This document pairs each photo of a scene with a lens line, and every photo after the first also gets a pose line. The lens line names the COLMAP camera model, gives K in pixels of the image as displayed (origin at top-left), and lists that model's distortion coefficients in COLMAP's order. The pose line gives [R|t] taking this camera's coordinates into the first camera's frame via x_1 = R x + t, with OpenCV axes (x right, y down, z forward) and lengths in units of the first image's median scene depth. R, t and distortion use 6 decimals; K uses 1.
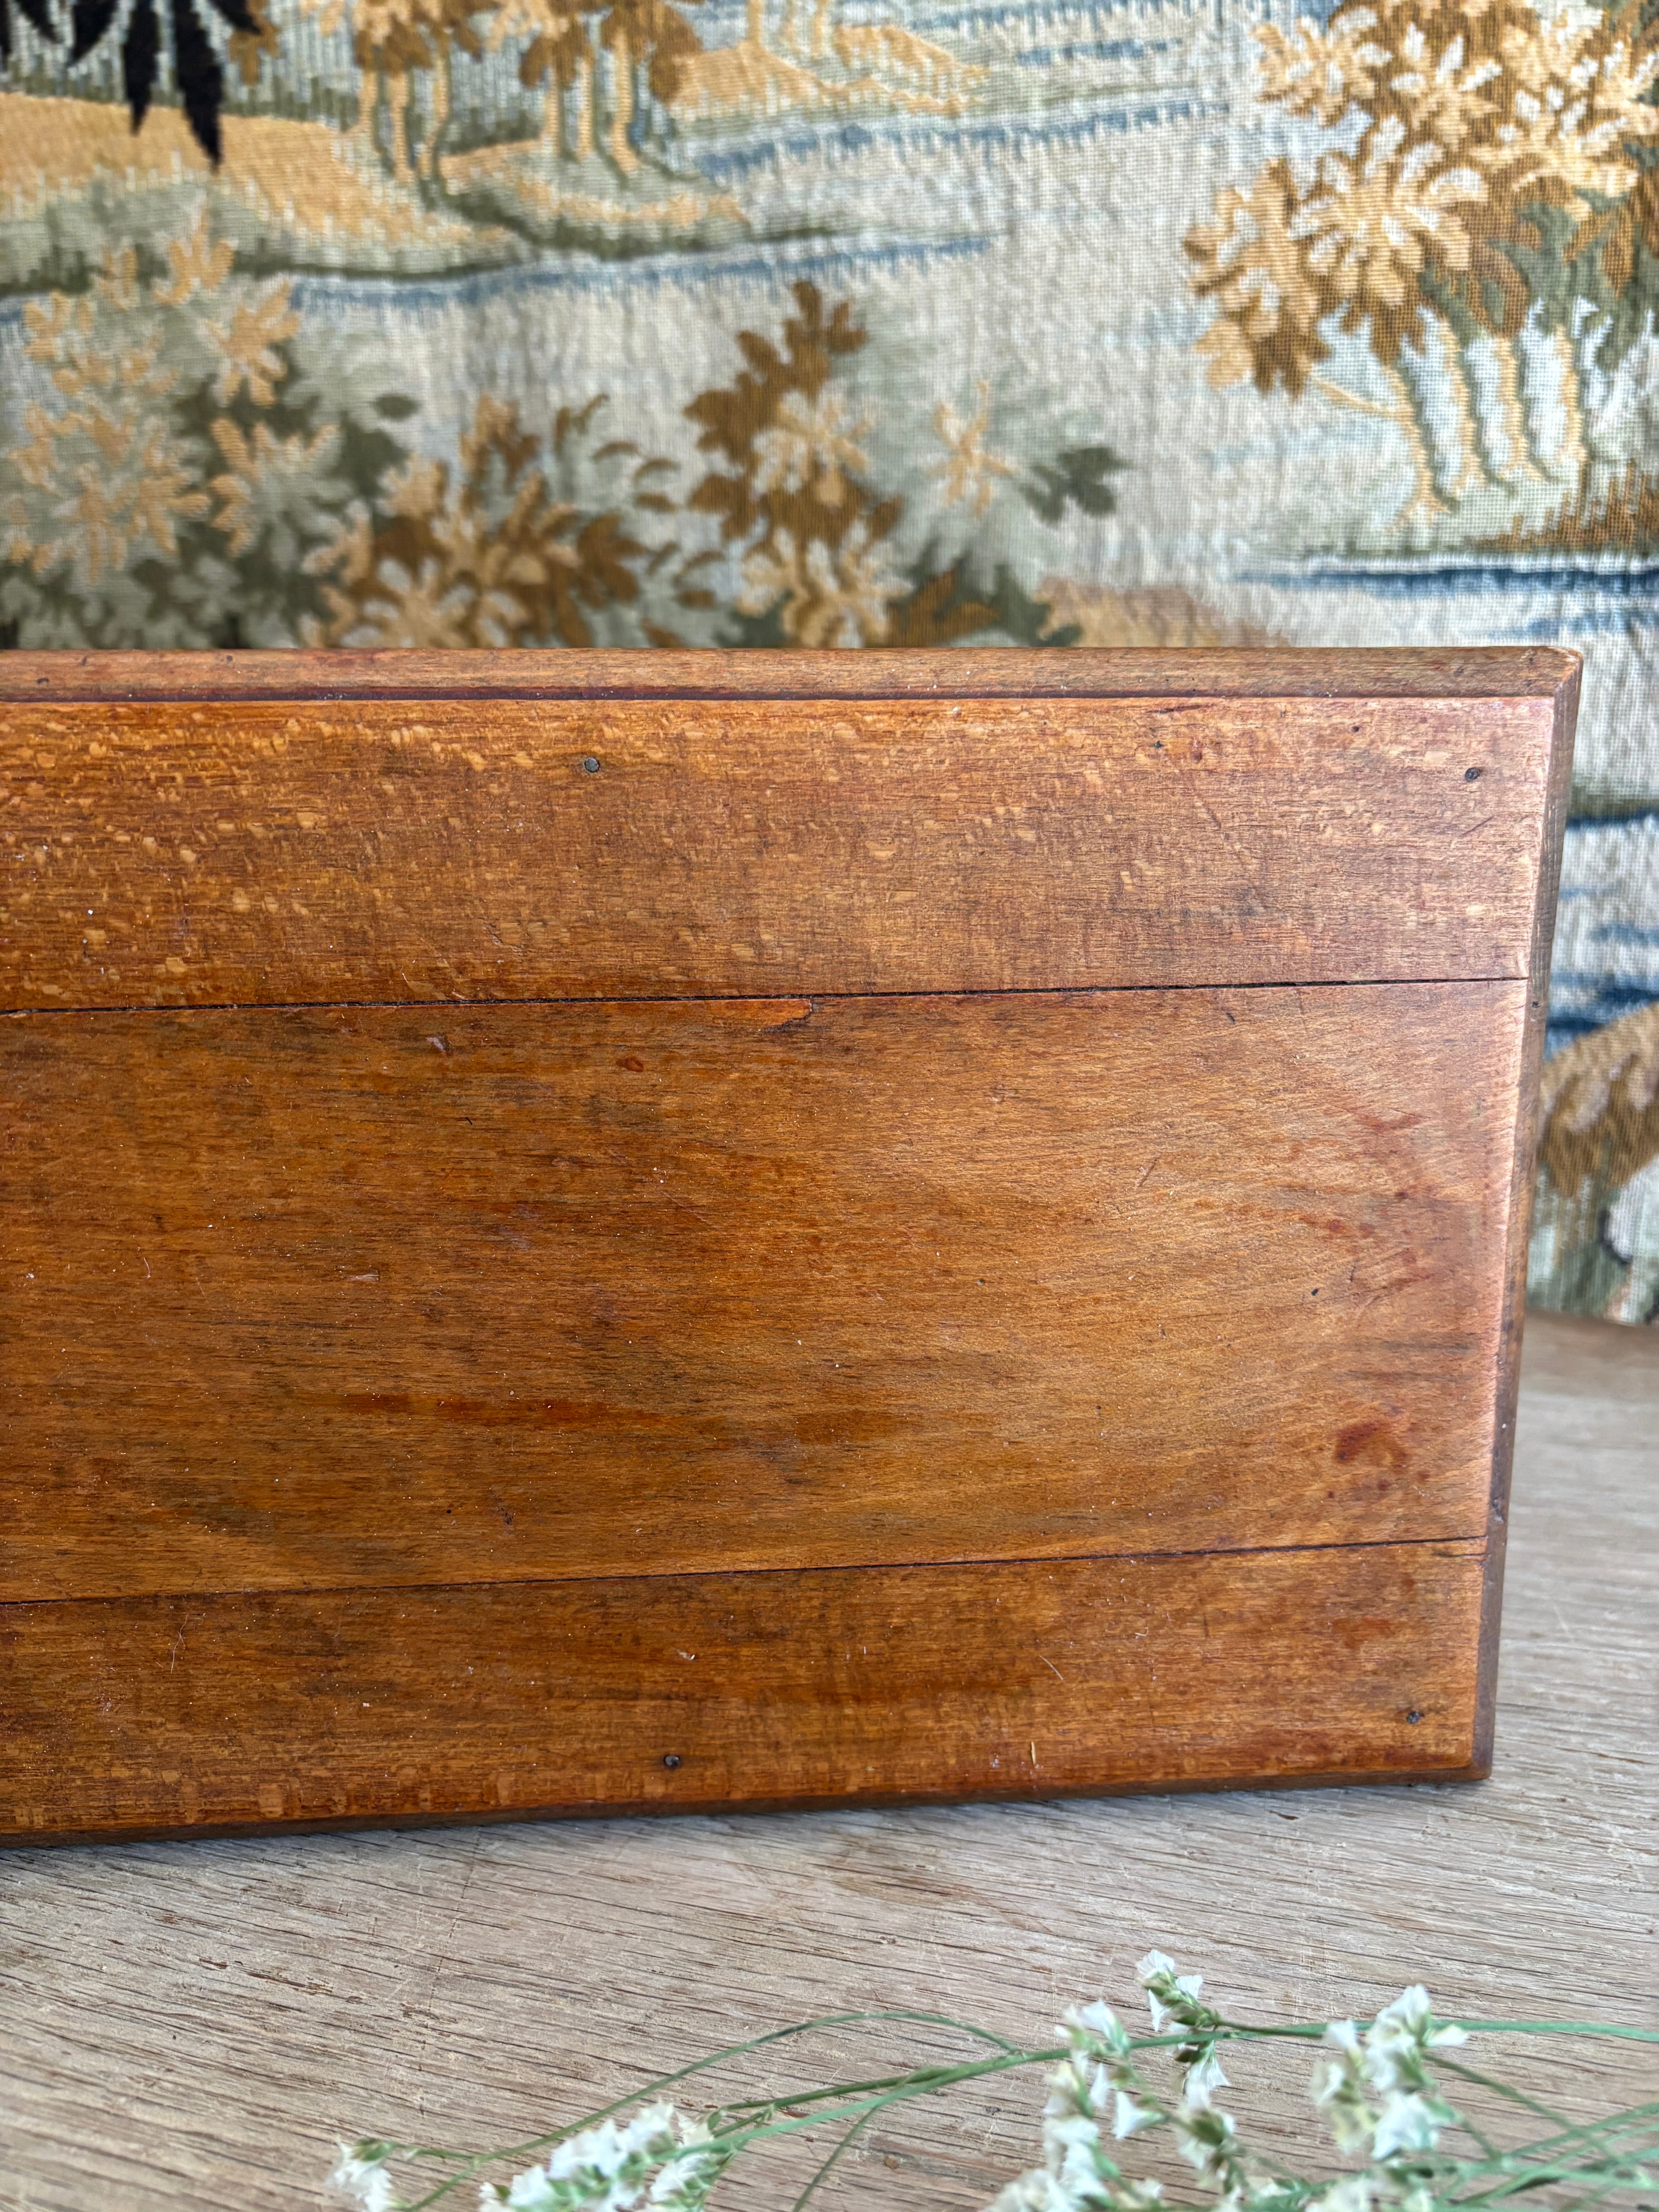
lens RADIAL K [[1719.3, 0, 807.8], [0, 1719.3, 1126.5], [0, 0, 1]] dist [0.033830, -0.062436]
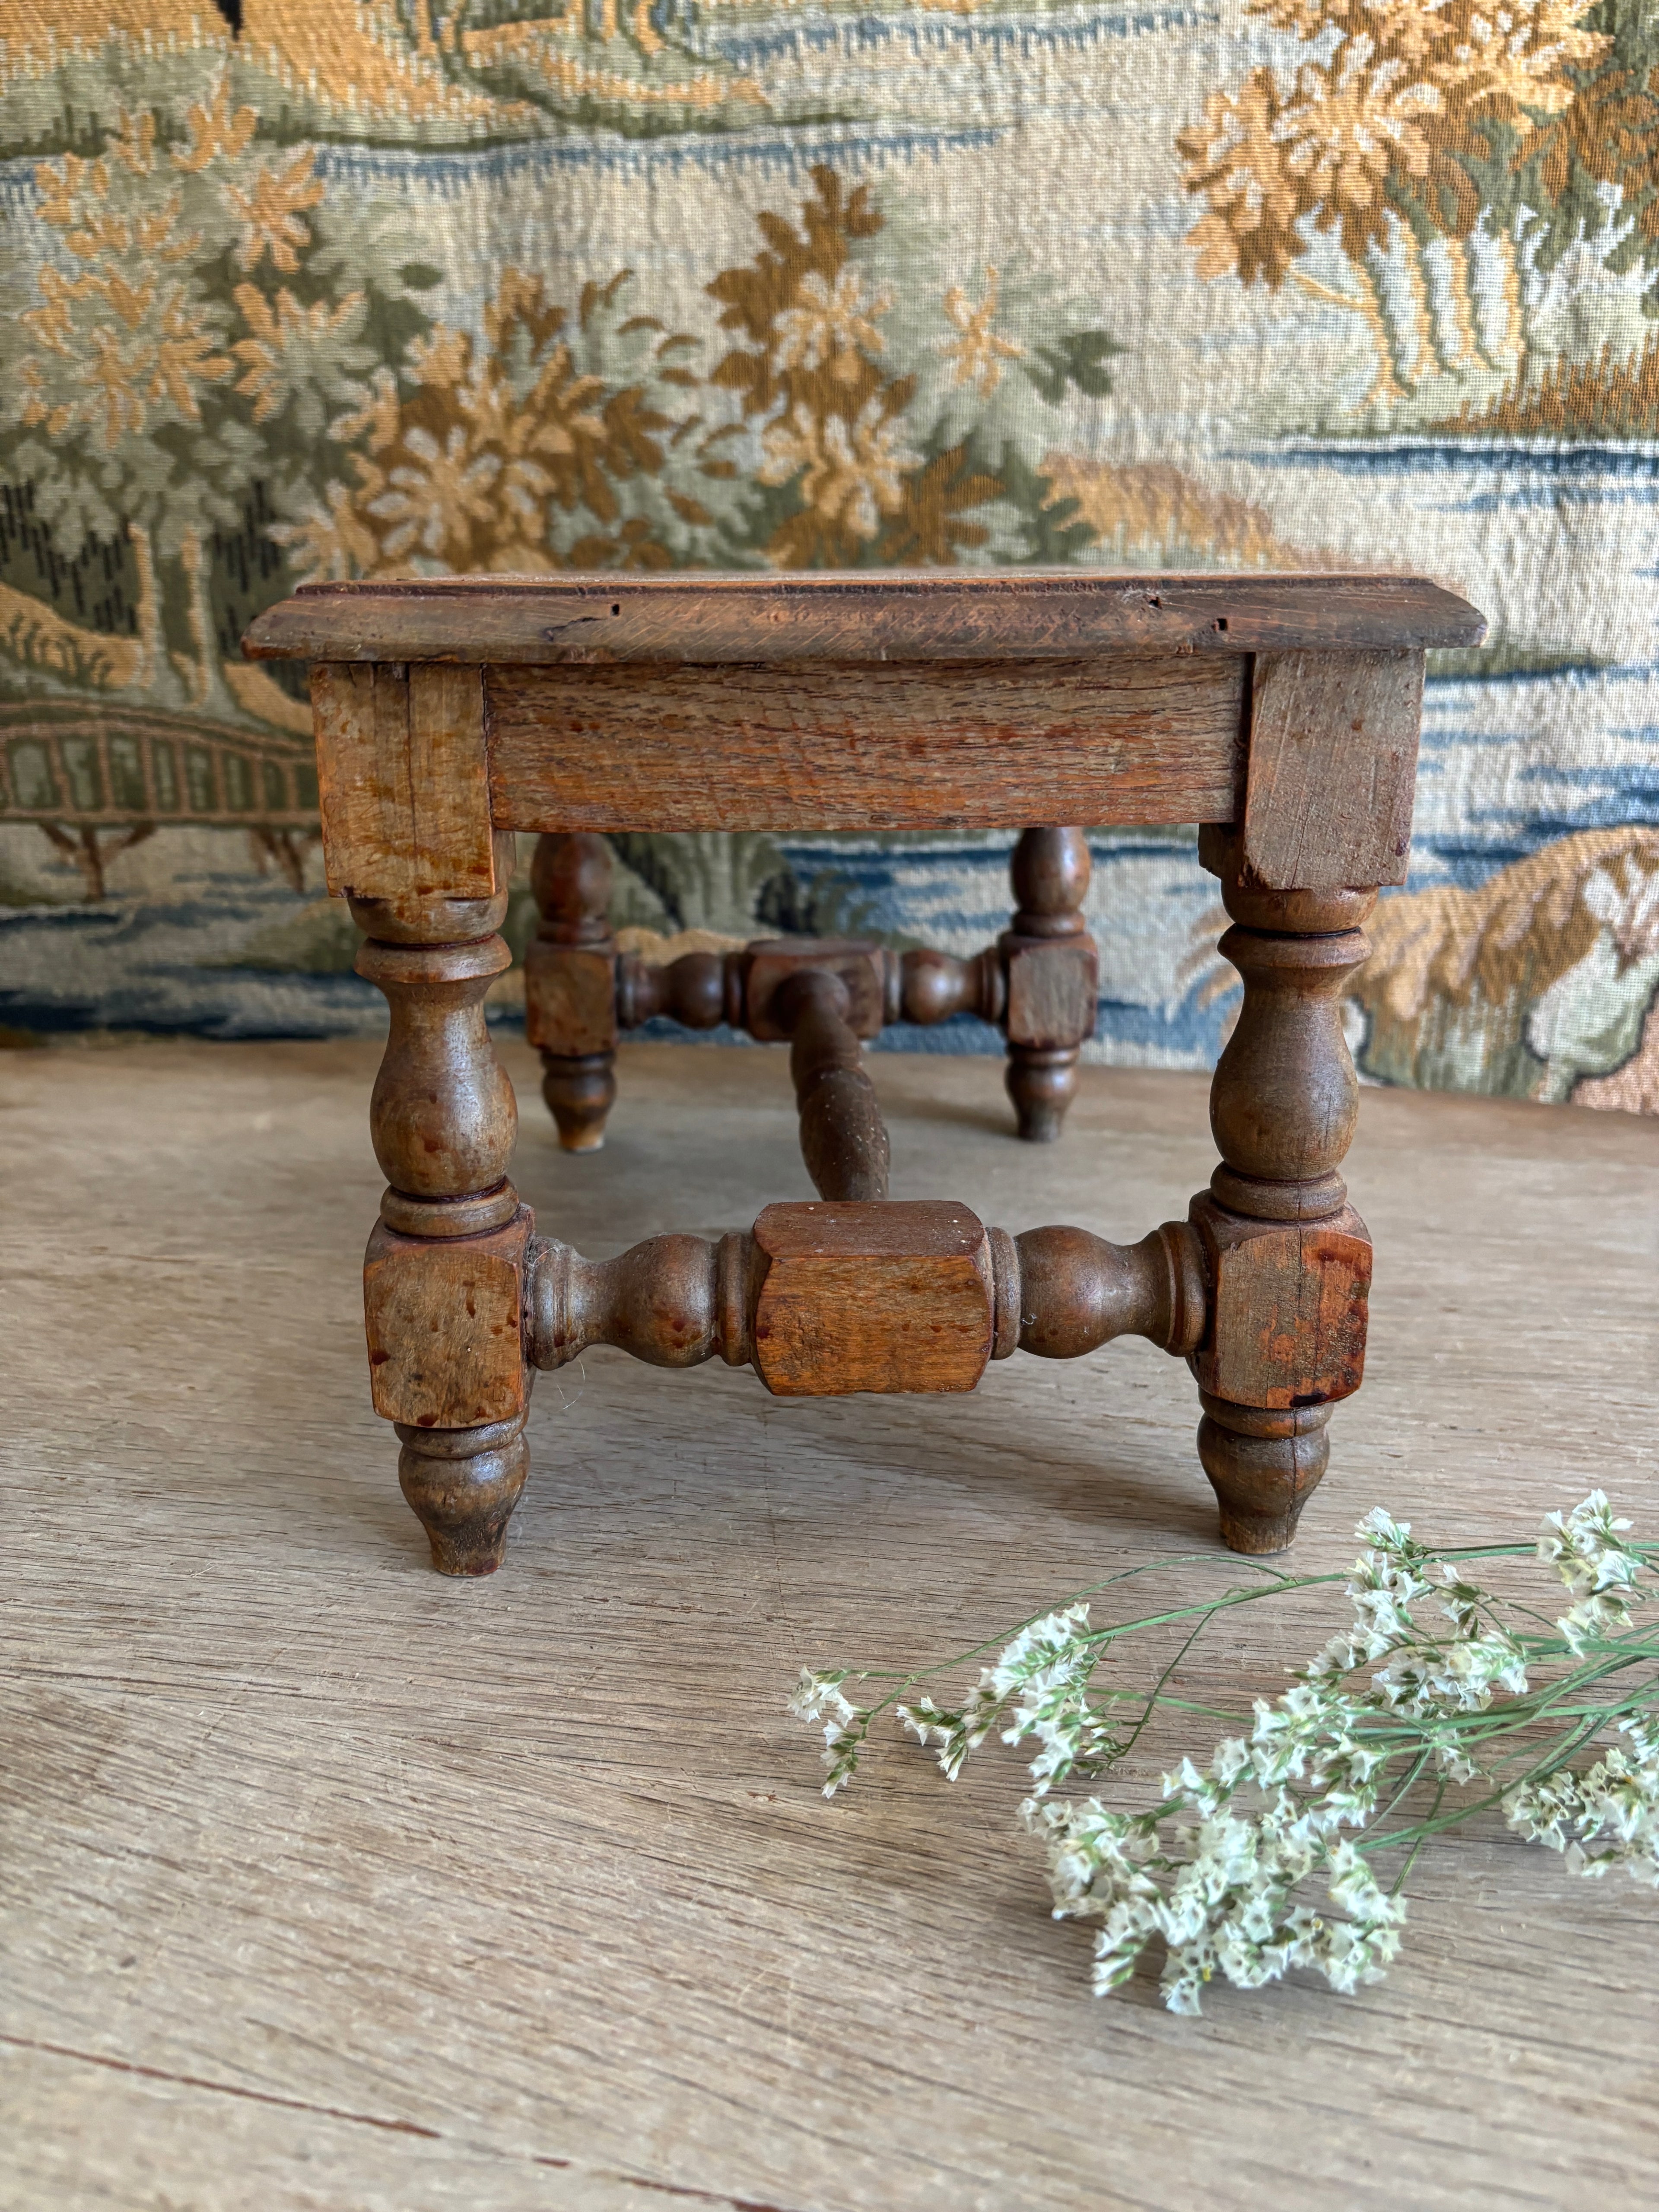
lens RADIAL K [[1719.3, 0, 827.2], [0, 1719.3, 1134.0], [0, 0, 1]] dist [0.033830, -0.062436]
pose [[0.992988, -0.034291, 0.113135, -0.145087], [0.025866, 0.996839, 0.075116, 0.029055], [-0.115353, -0.071663, 0.990736, -0.105839]]
